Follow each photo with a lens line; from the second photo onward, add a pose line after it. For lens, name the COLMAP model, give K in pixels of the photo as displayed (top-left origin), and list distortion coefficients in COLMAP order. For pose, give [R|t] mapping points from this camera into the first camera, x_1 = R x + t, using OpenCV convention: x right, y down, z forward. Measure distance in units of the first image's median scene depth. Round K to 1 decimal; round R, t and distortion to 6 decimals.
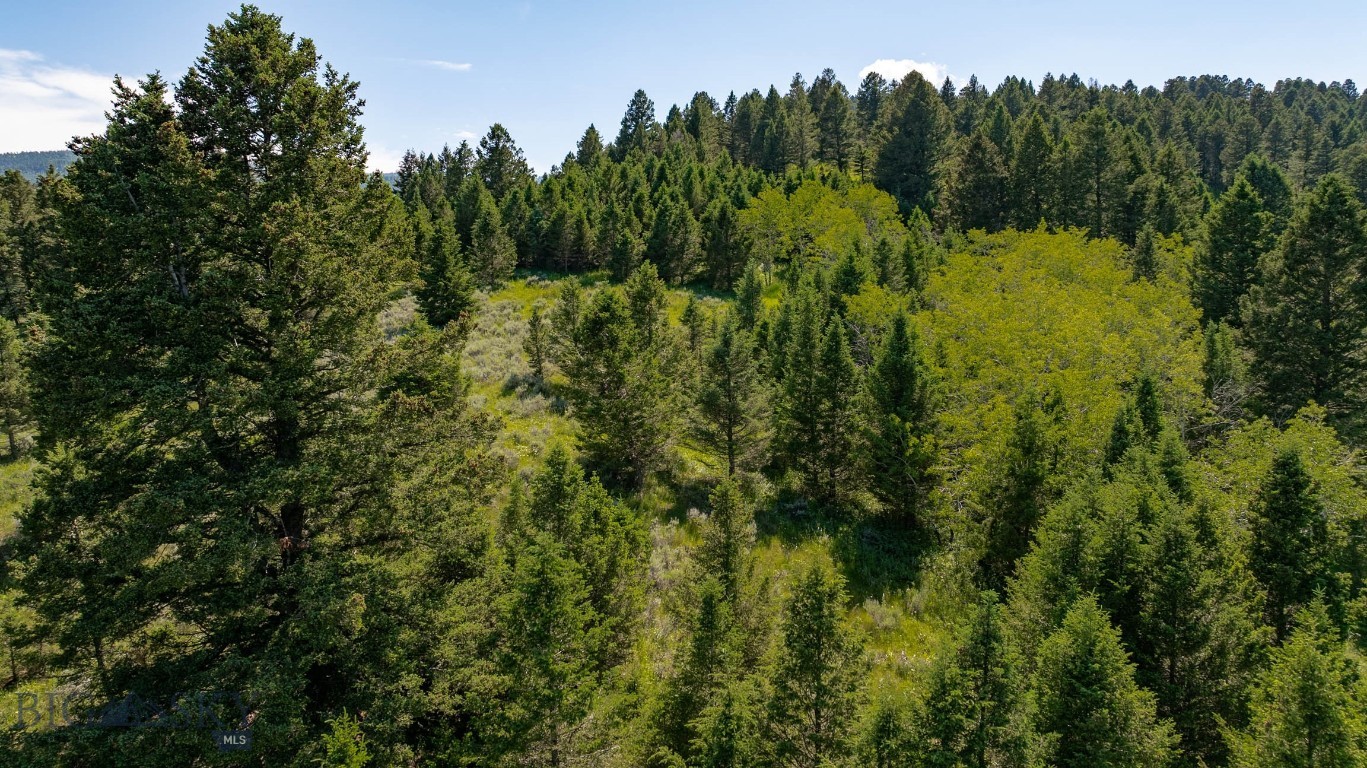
lens RADIAL K [[957.3, 0, 682.6], [0, 957.3, 387.2], [0, 0, 1]] dist [-0.042151, 0.049257]
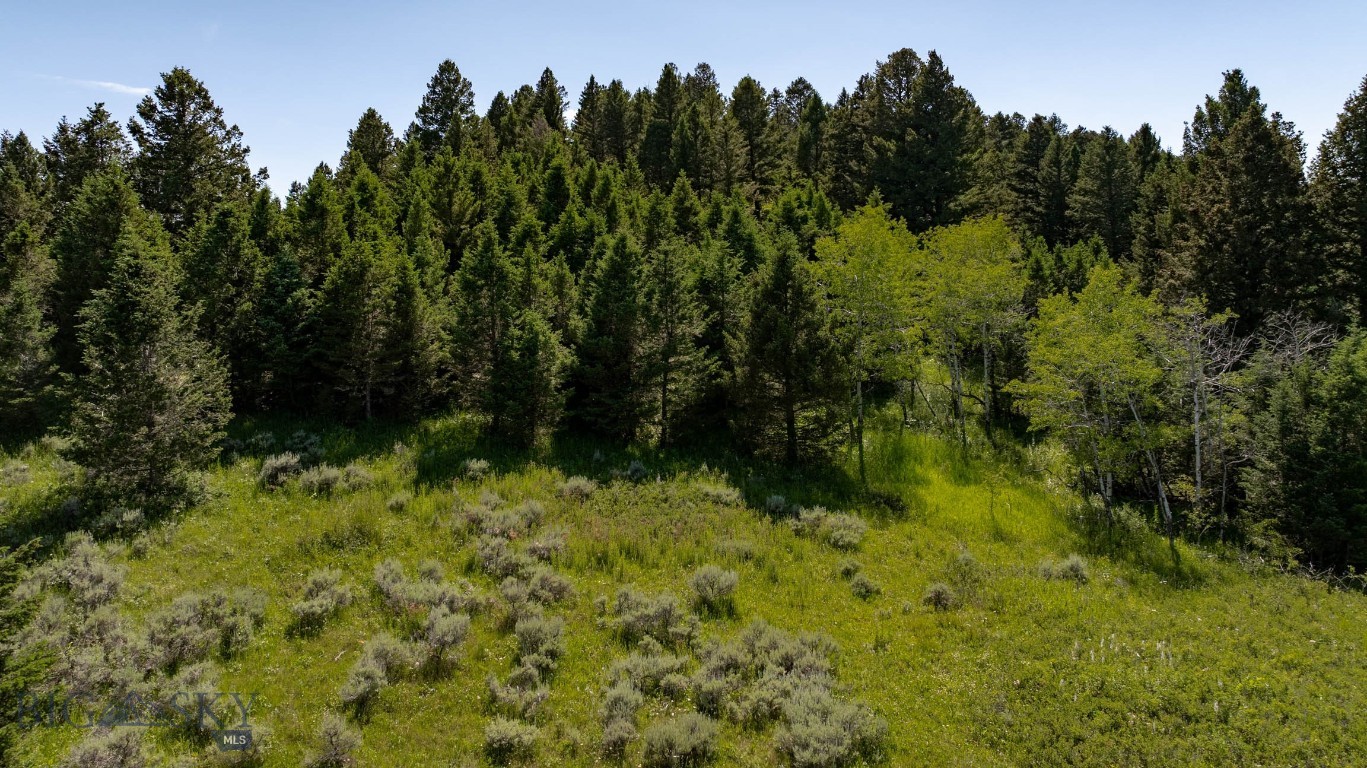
lens RADIAL K [[957.3, 0, 674.5], [0, 957.3, 378.7], [0, 0, 1]] dist [-0.042151, 0.049257]
pose [[0.964458, -0.022022, 0.263317, -0.089089], [0.037165, 0.997920, -0.052668, -0.096604], [-0.261610, 0.060582, 0.963271, 0.511004]]
